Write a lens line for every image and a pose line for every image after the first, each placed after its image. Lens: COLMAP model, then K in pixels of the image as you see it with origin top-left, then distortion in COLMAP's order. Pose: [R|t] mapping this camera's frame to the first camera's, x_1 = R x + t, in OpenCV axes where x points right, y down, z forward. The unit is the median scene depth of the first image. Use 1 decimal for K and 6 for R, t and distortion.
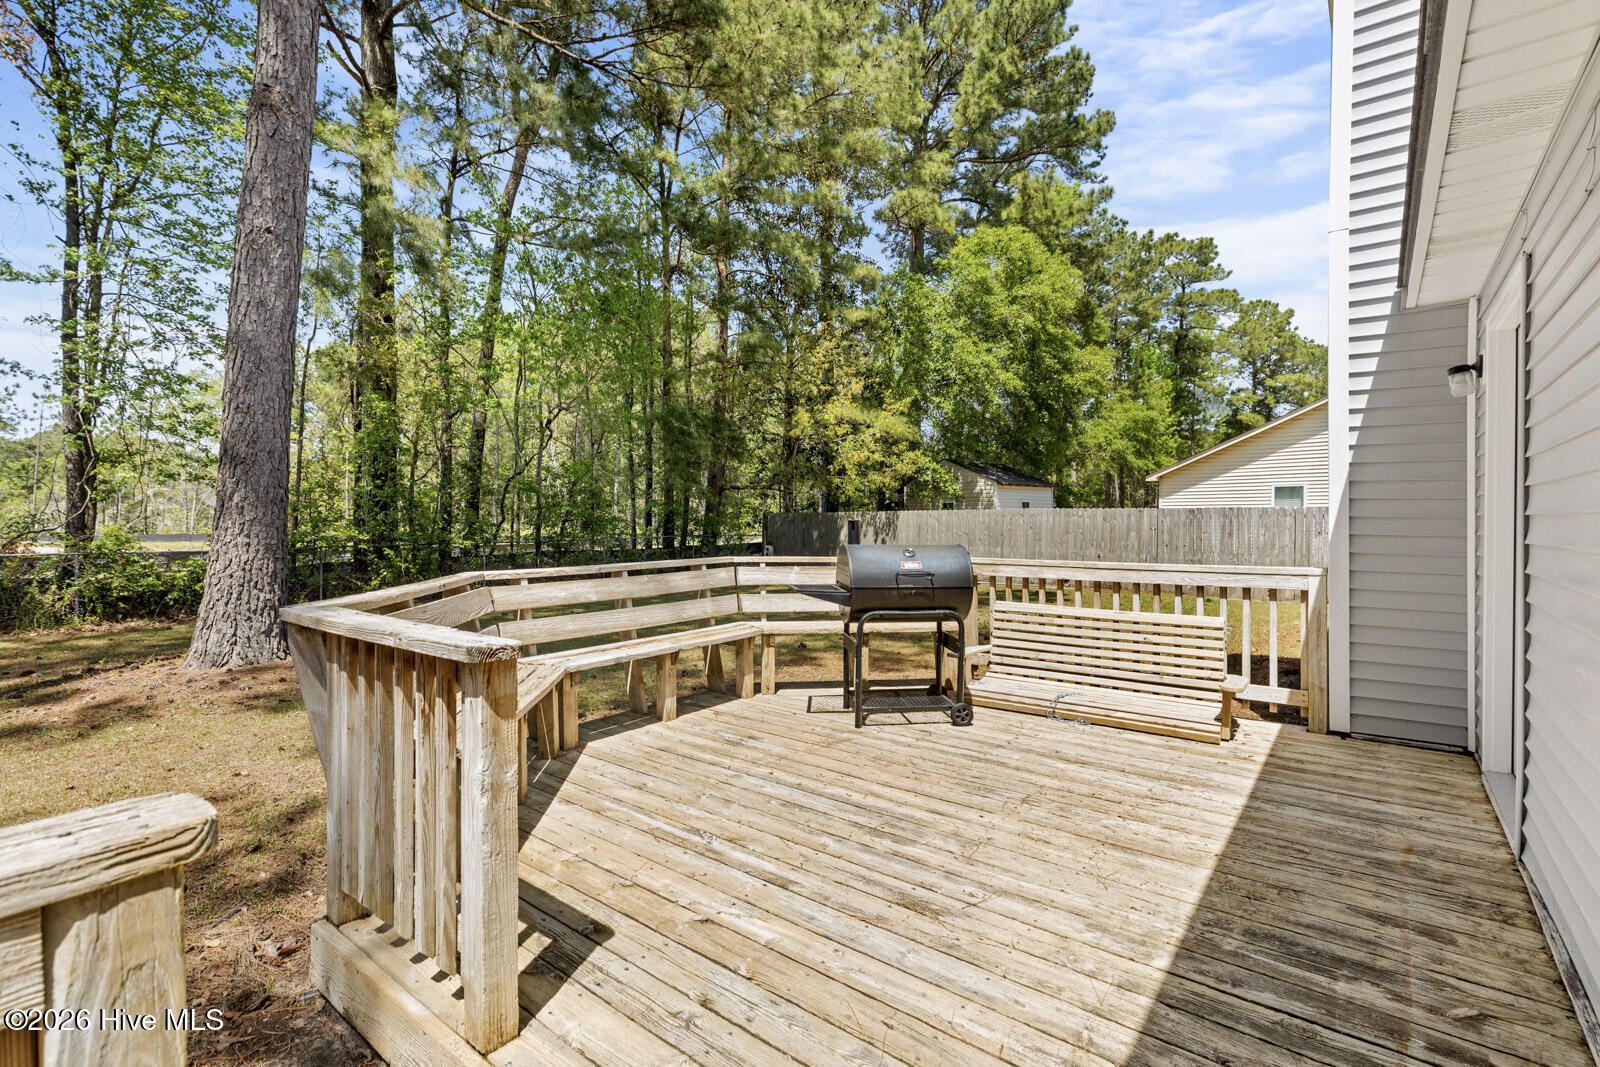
lens RADIAL K [[728.7, 0, 810.6], [0, 728.7, 527.1], [0, 0, 1]] dist [0.012334, 0.000026]
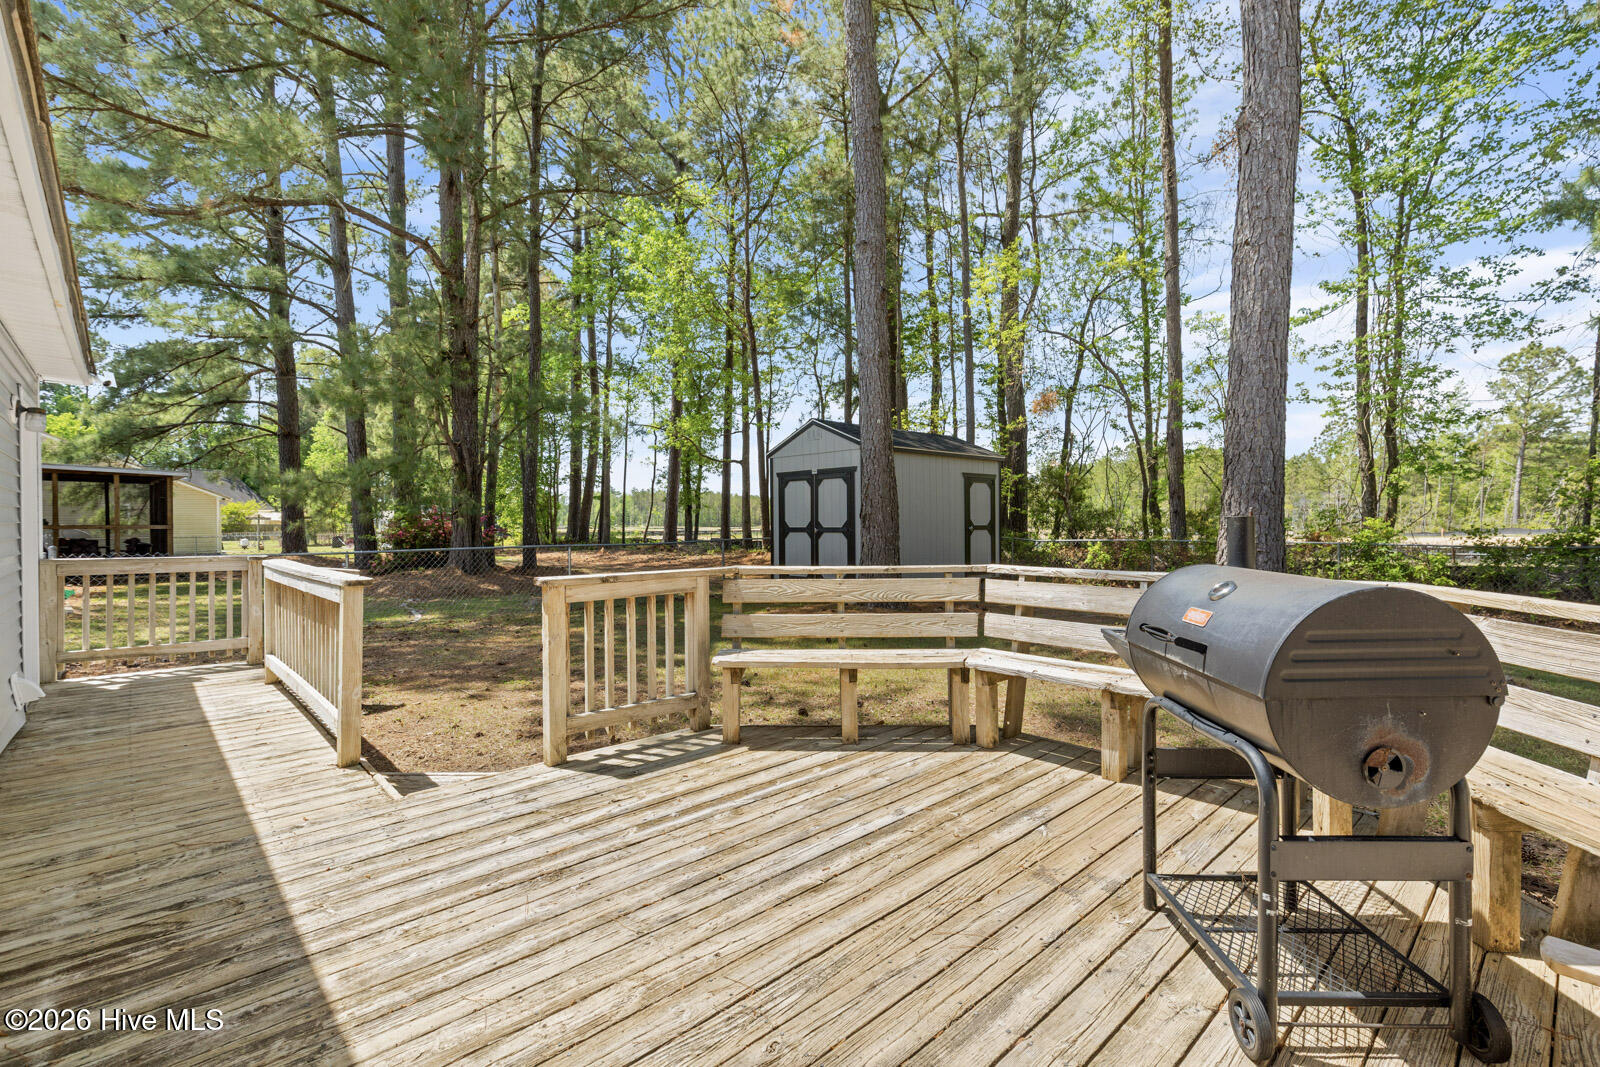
lens RADIAL K [[728.7, 0, 814.5], [0, 728.7, 525.3], [0, 0, 1]] dist [0.012334, 0.000026]
pose [[-0.155232, 0.009731, -0.987830, 0.729700], [0.000312, 0.999952, 0.009802, -0.010161], [0.987878, 0.001214, -0.155228, 0.976181]]
